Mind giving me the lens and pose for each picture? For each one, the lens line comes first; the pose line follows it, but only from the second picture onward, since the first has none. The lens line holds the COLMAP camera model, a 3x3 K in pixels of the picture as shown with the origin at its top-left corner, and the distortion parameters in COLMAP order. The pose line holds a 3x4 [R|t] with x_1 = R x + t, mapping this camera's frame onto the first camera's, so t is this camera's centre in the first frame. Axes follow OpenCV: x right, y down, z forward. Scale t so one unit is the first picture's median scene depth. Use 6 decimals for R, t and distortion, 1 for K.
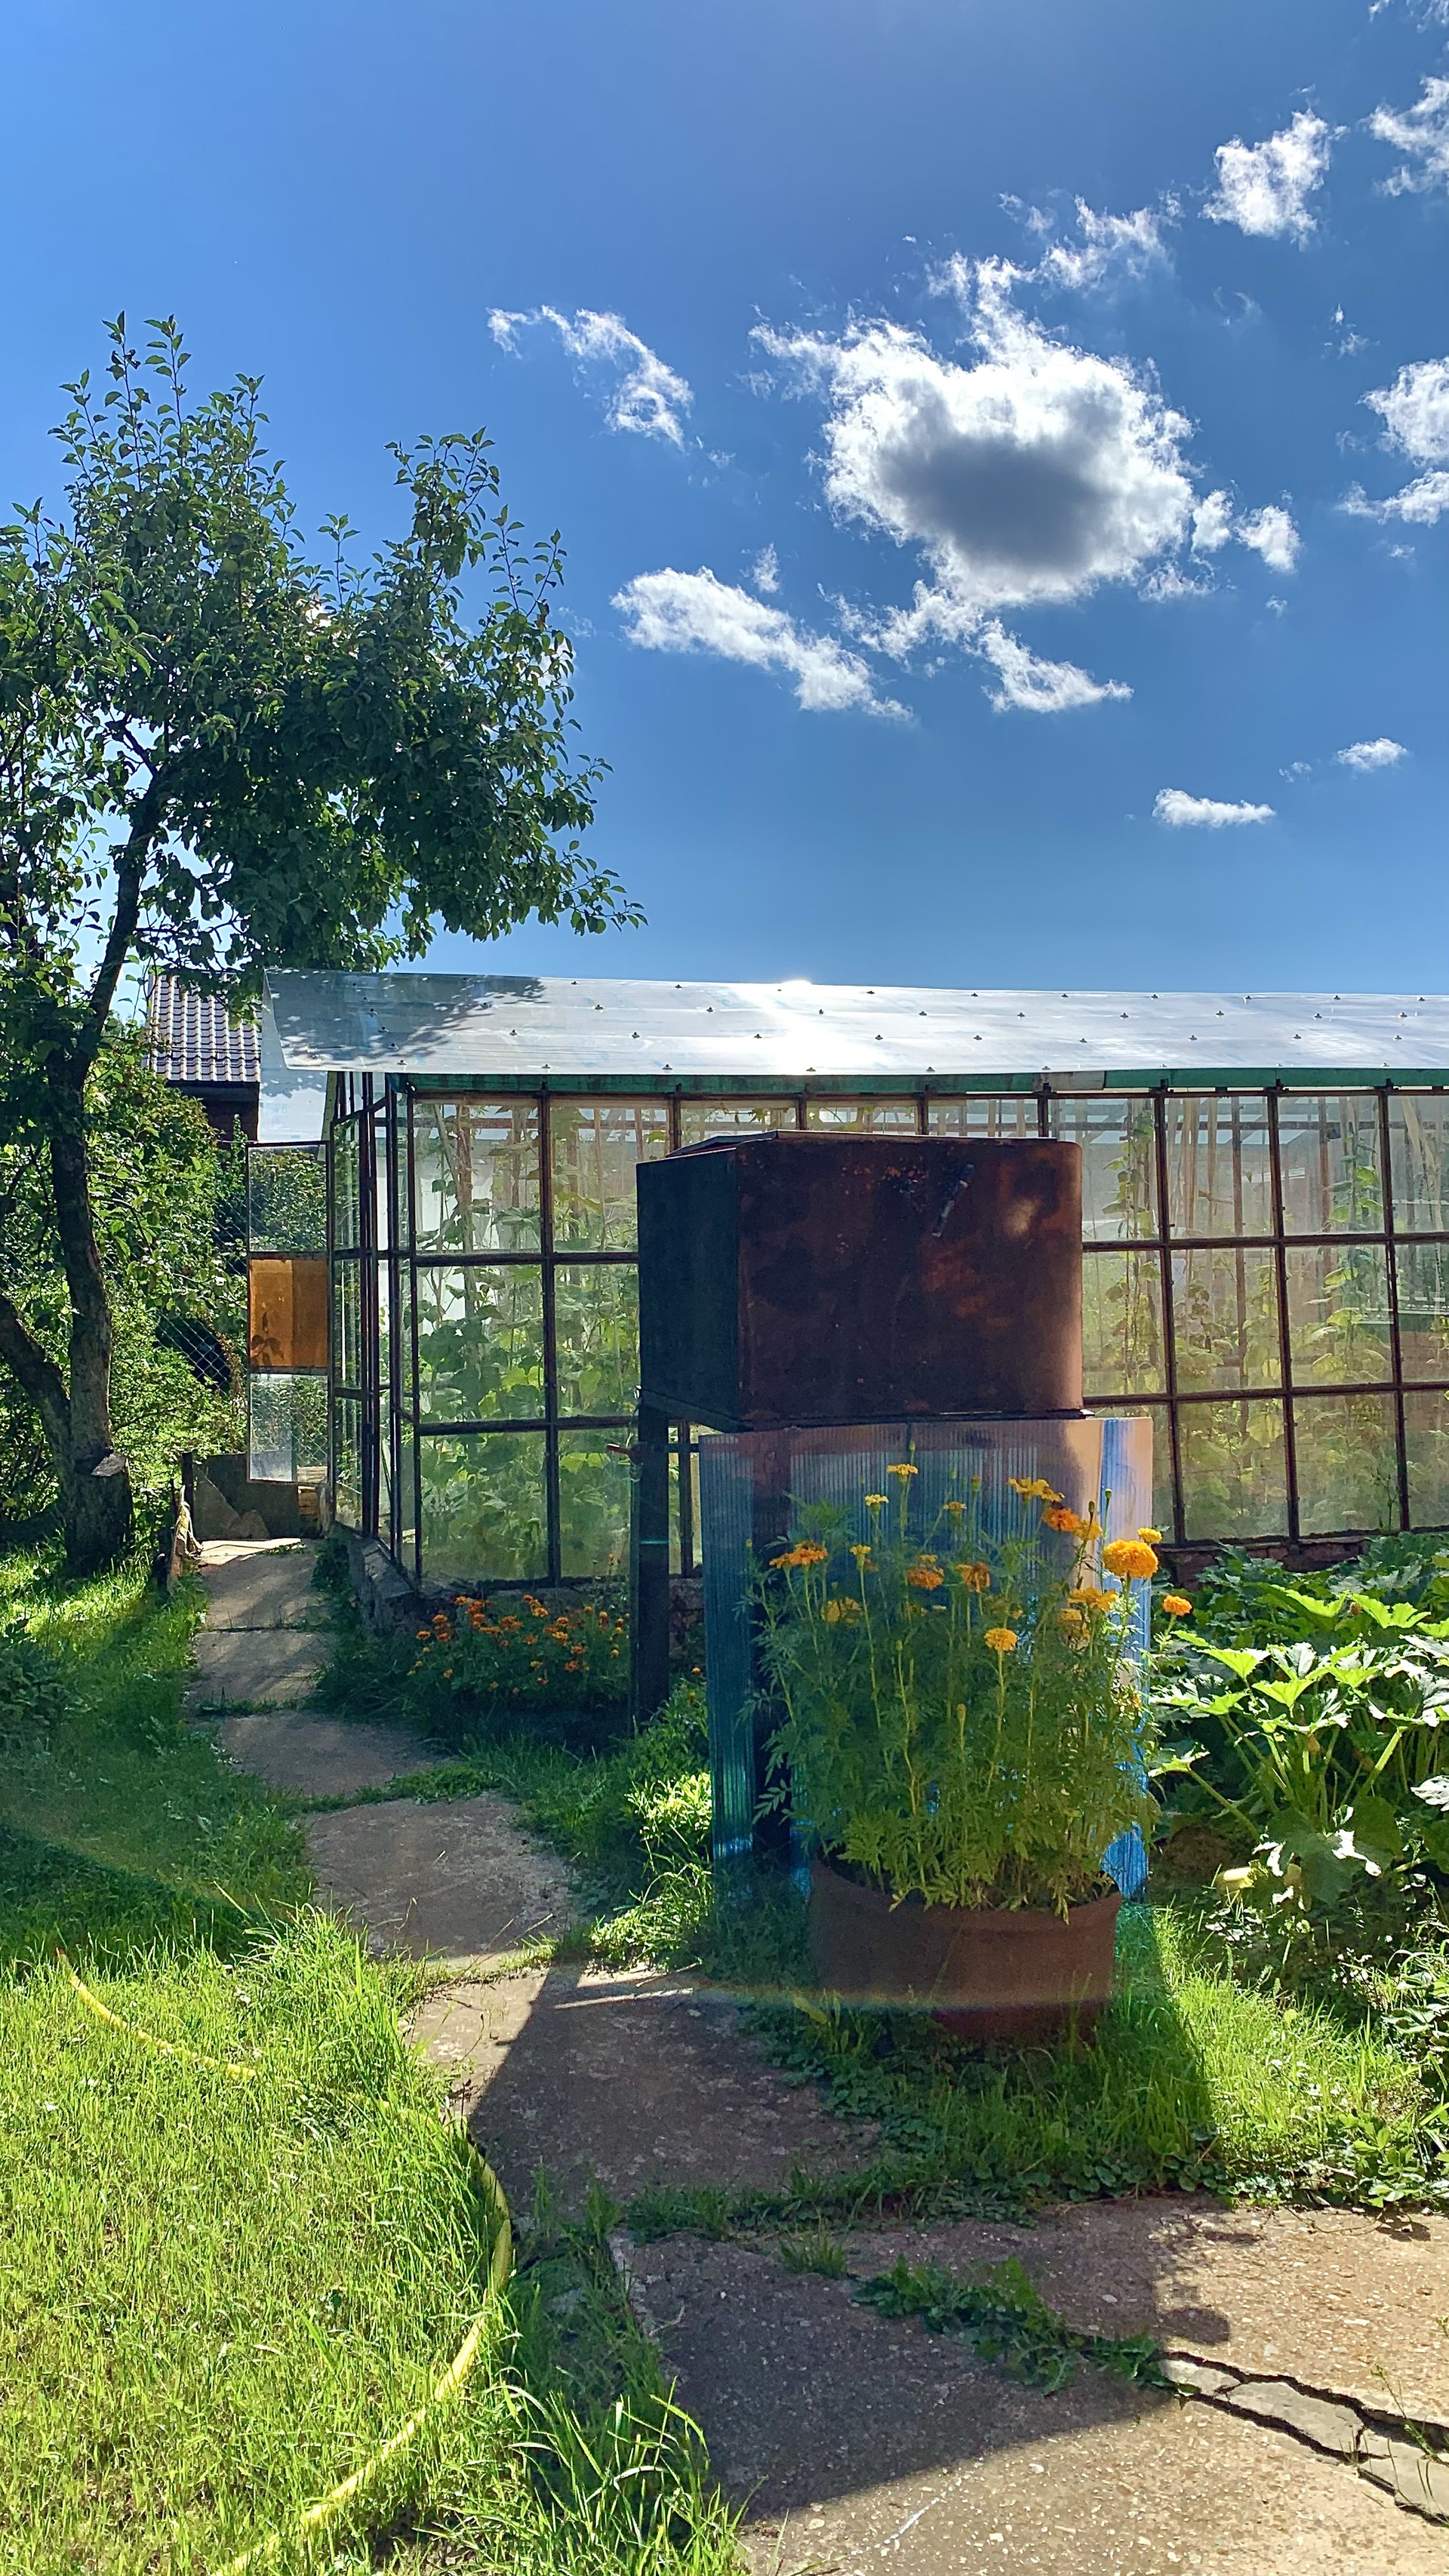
lens RADIAL K [[1941.3, 0, 725.1], [0, 1941.3, 1283.1], [0, 0, 1]] dist [0.063995, -0.065581]
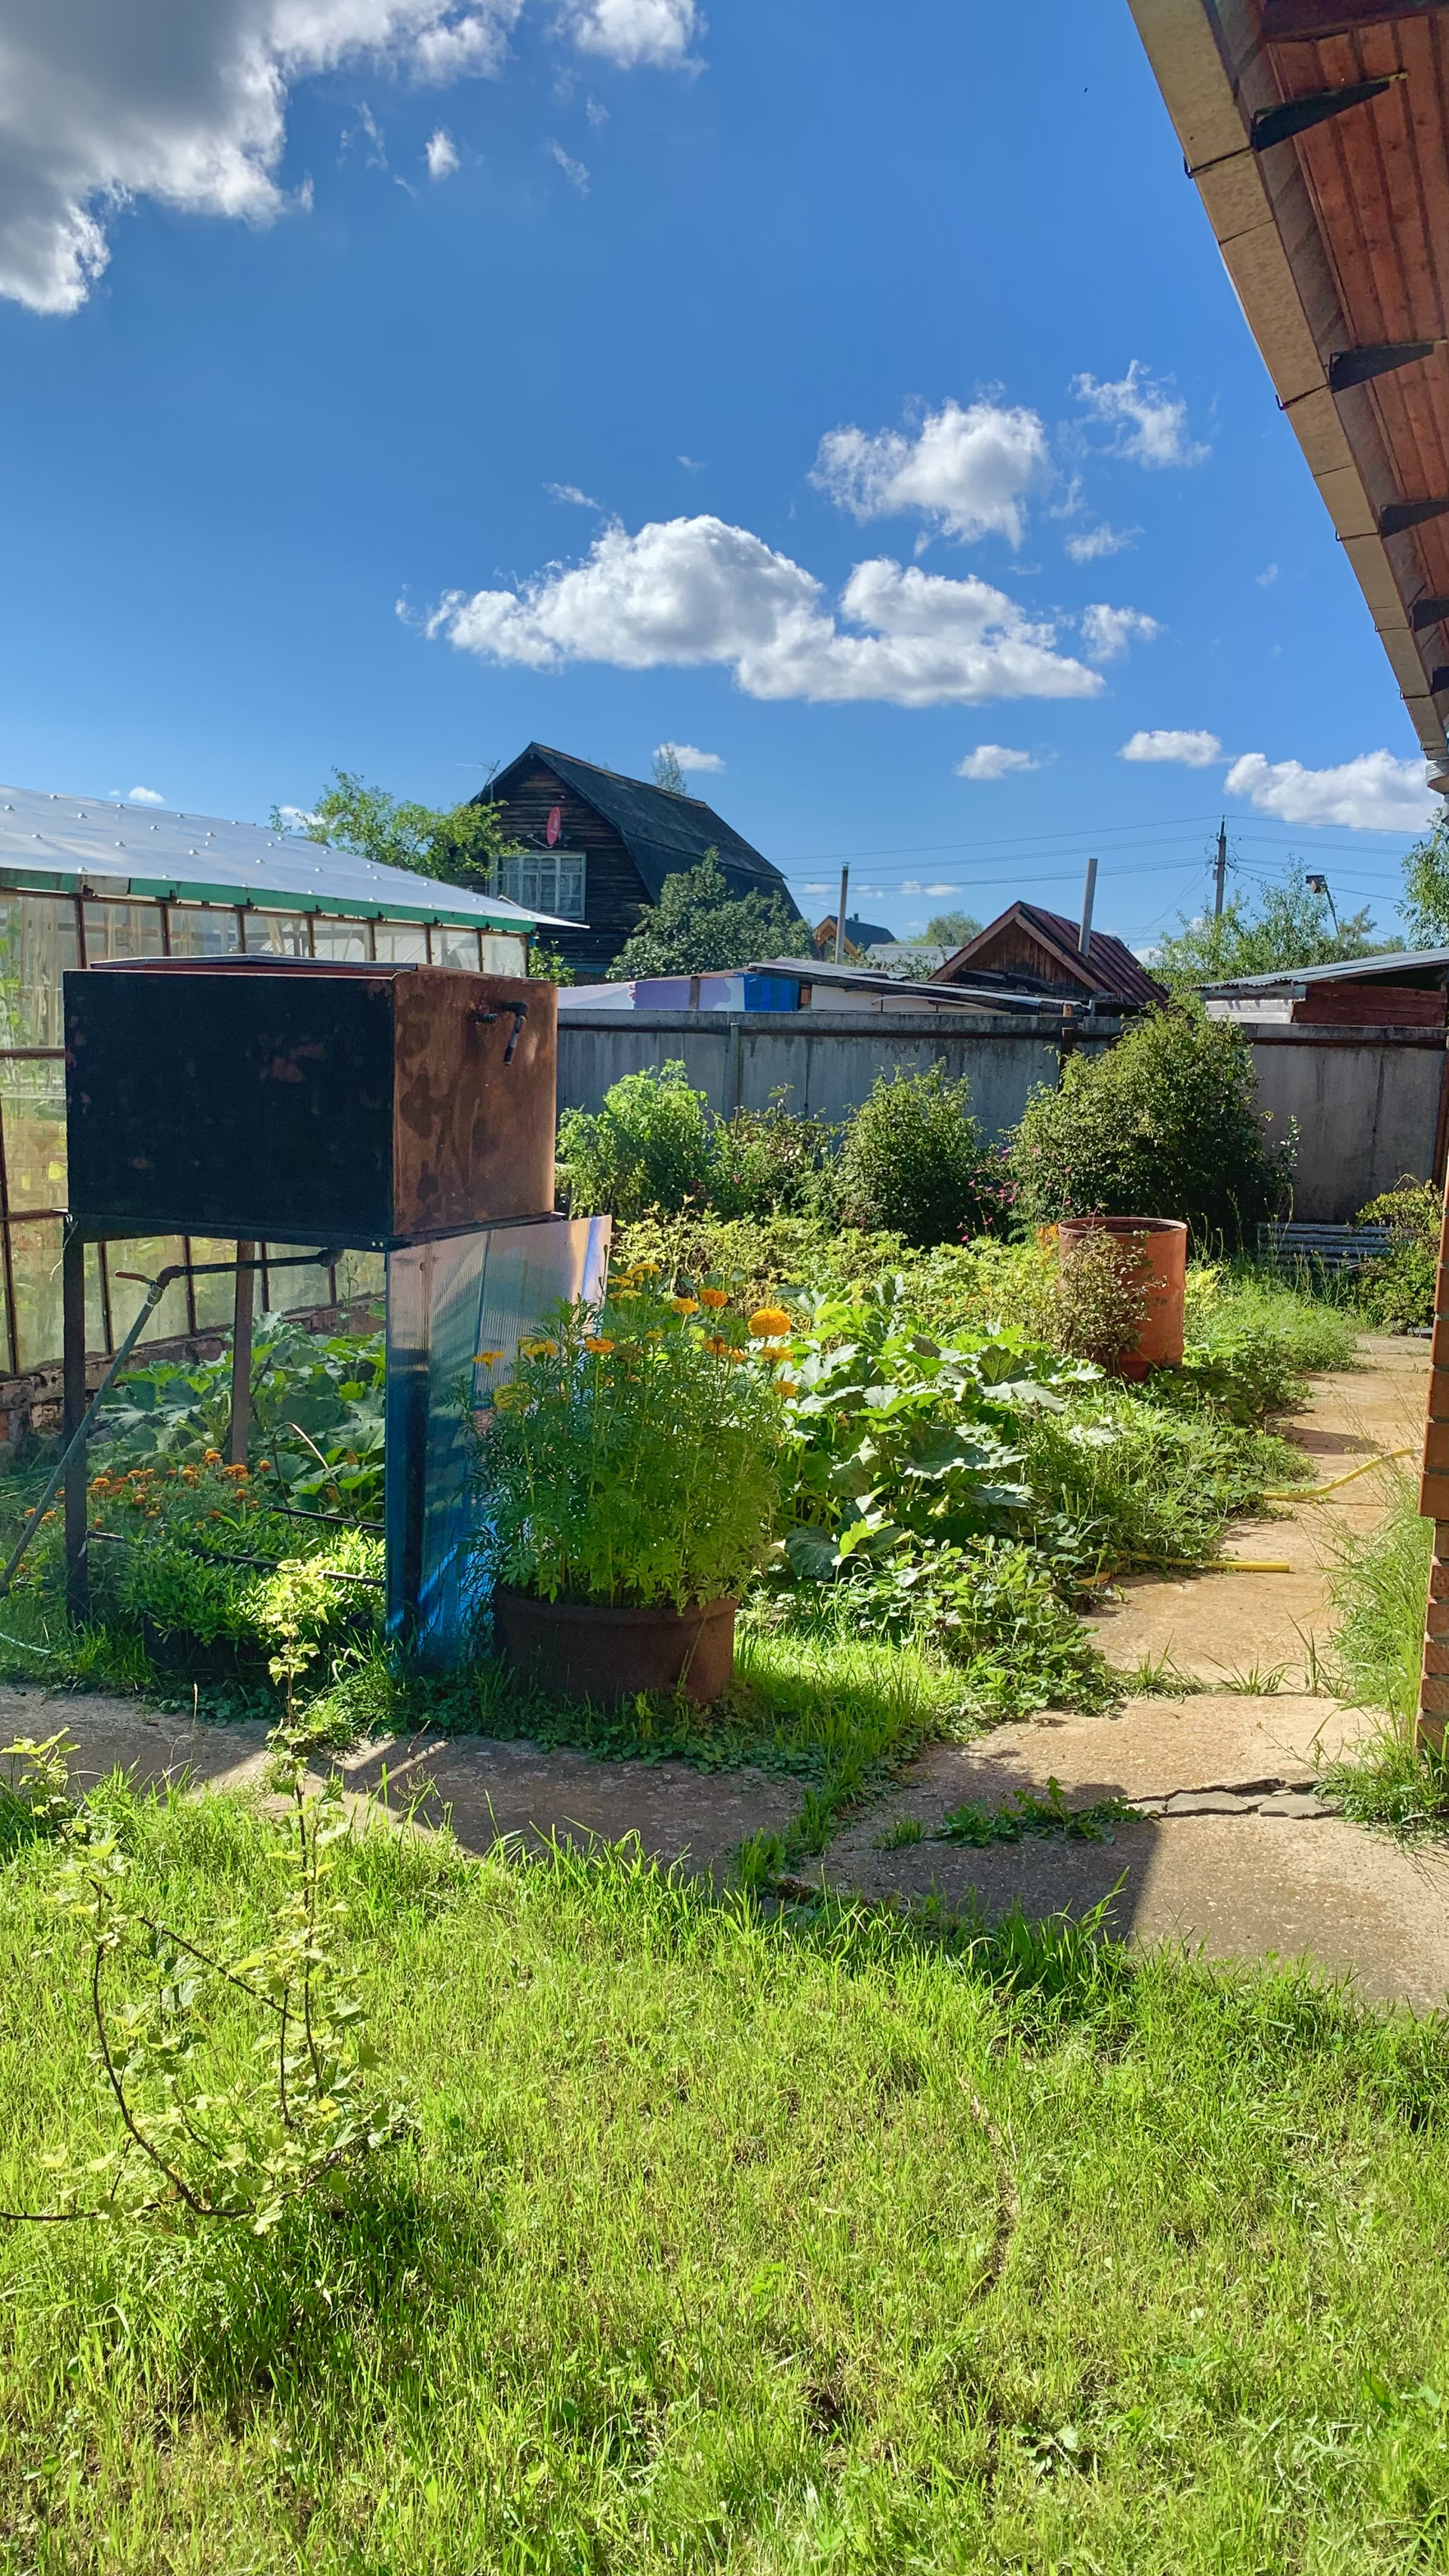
lens RADIAL K [[1941.3, 0, 719.1], [0, 1941.3, 1285.0], [0, 0, 1]] dist [0.063995, -0.065581]
pose [[0.617904, -0.067873, 0.783319, -0.703148], [-0.020615, 0.994526, 0.102436, -0.014428], [-0.785983, -0.079443, 0.613122, 0.194730]]
